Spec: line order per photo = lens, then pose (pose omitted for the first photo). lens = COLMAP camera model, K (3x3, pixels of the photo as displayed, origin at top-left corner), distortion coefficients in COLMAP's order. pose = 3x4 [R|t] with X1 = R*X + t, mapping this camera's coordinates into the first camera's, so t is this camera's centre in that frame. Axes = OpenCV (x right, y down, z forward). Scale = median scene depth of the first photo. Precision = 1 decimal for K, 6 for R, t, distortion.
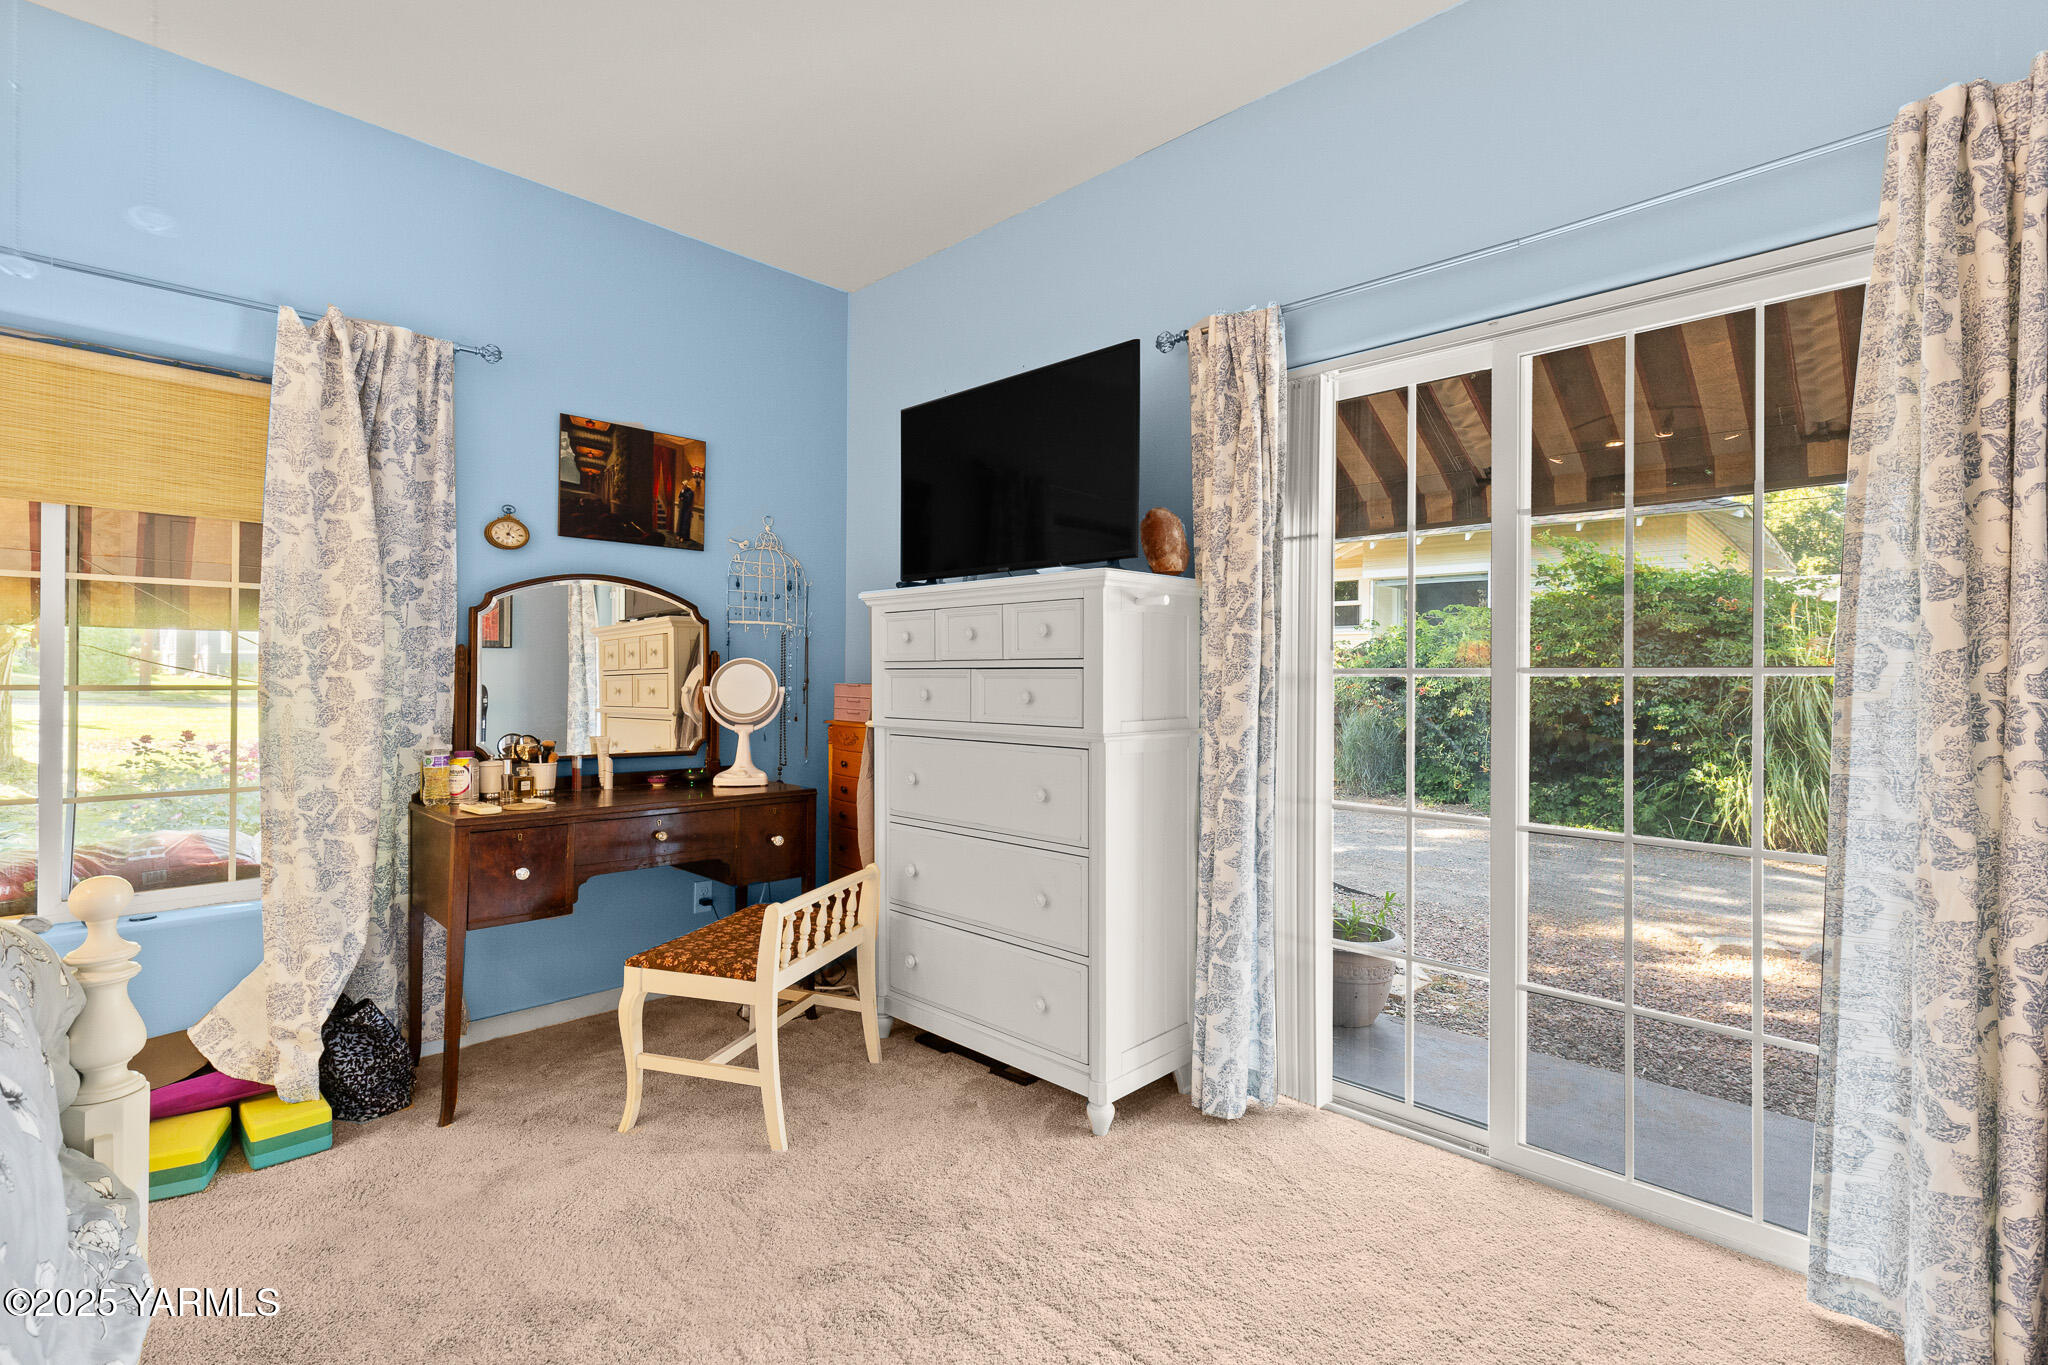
lens RADIAL K [[936.0, 0, 1024.0], [0, 936.0, 682.5], [0, 0, 1]] dist [0.000205, -0.000027]
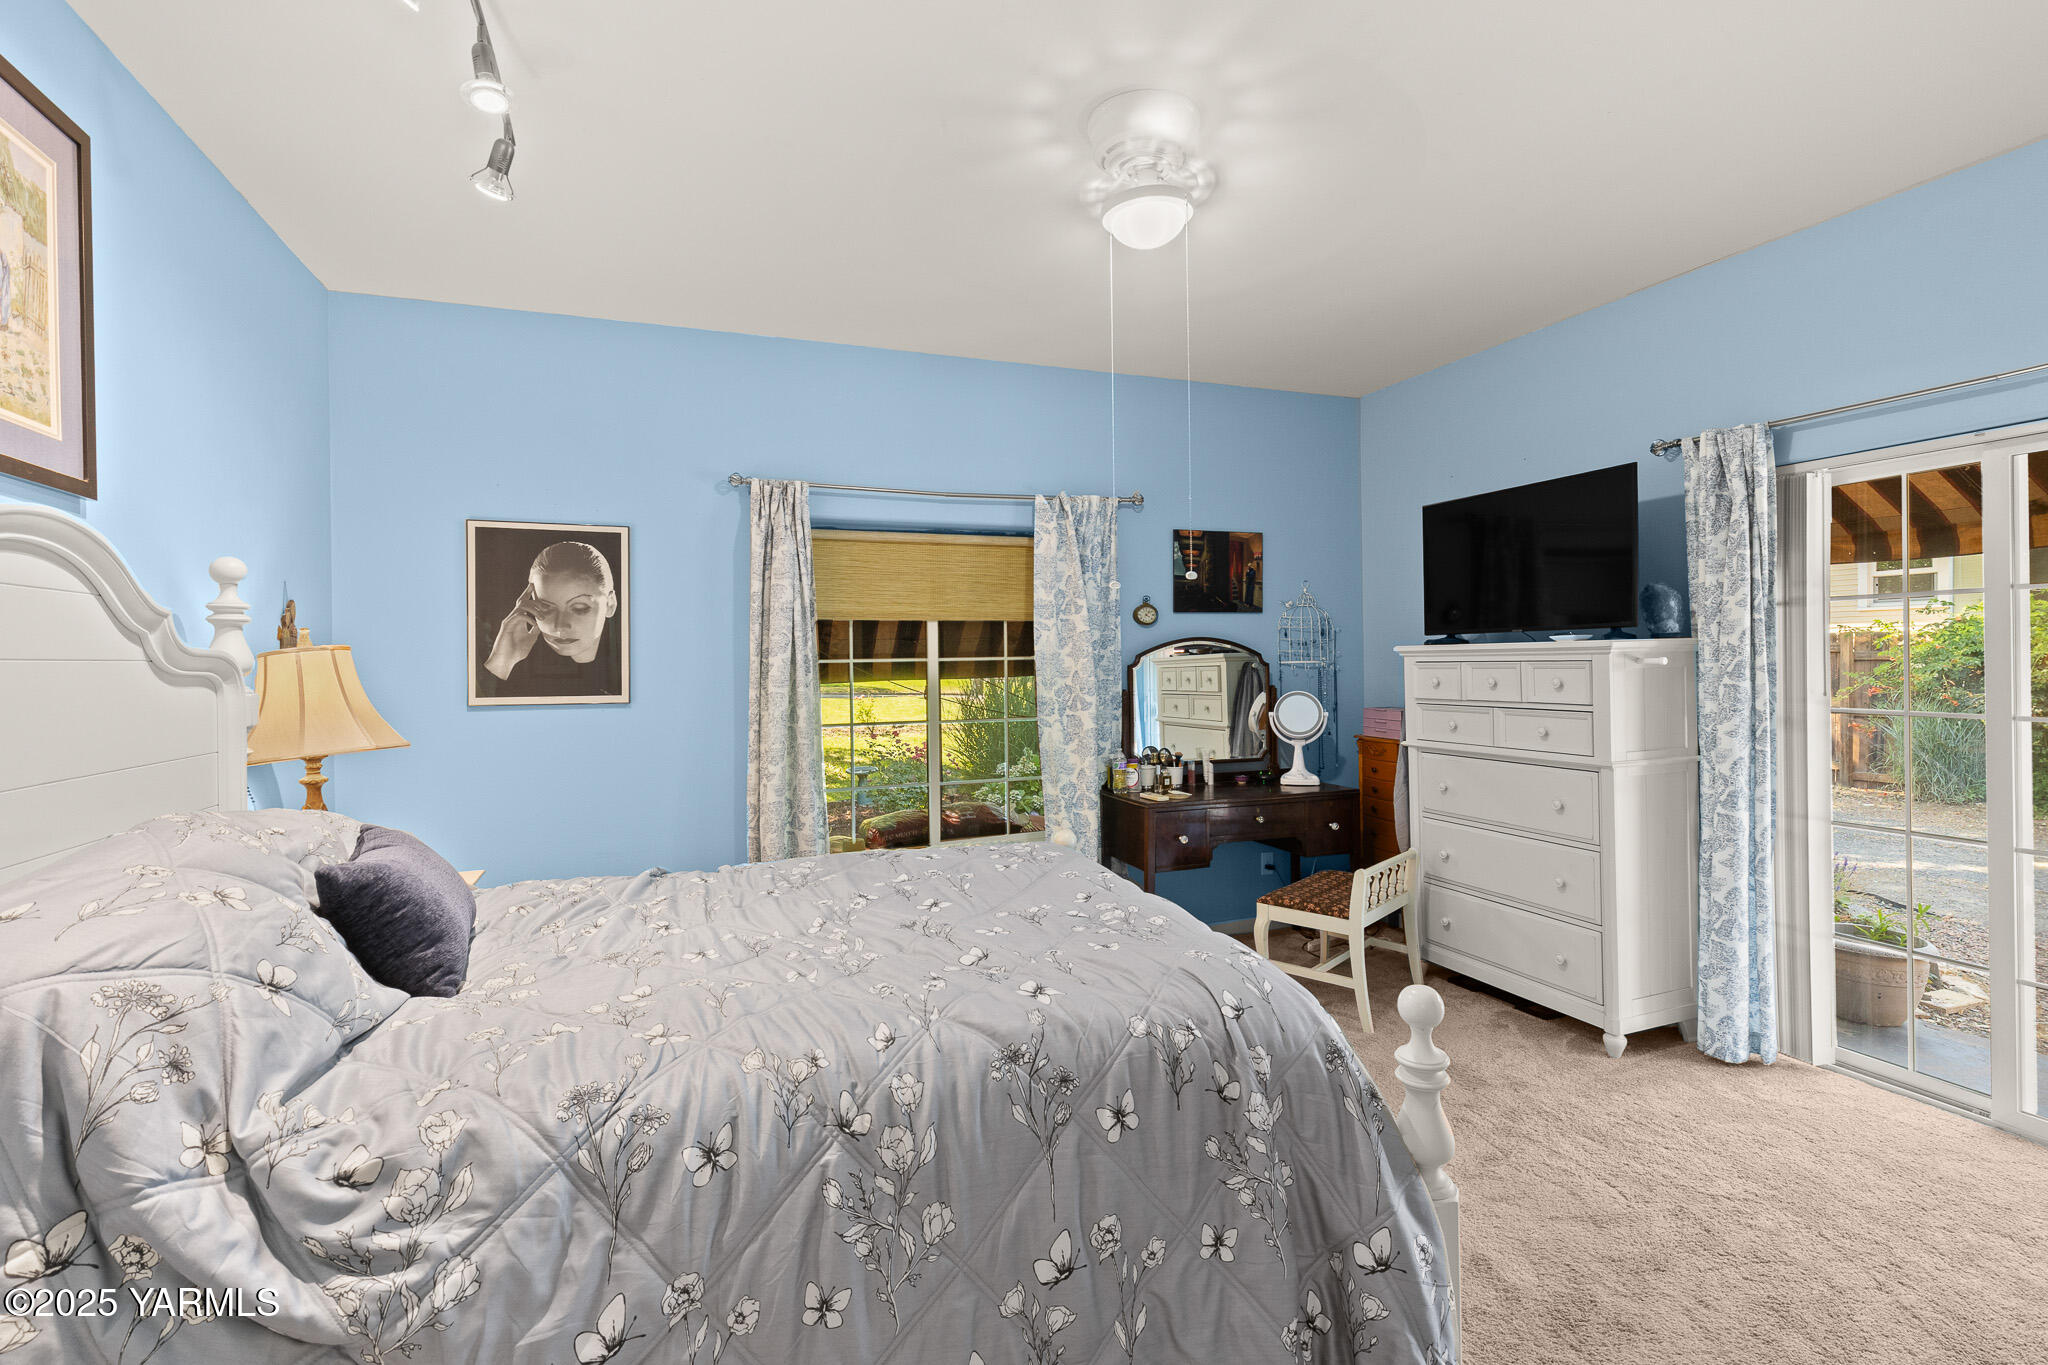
lens RADIAL K [[935.3, 0, 1029.4], [0, 935.3, 667.5], [0, 0, 1]] dist [-0.008400, -0.000410]
pose [[0.903478, -0.019745, -0.428180, -0.089564], [0.021598, 0.999767, -0.000532, -0.090874], [0.428091, -0.008767, 0.903693, -0.534590]]
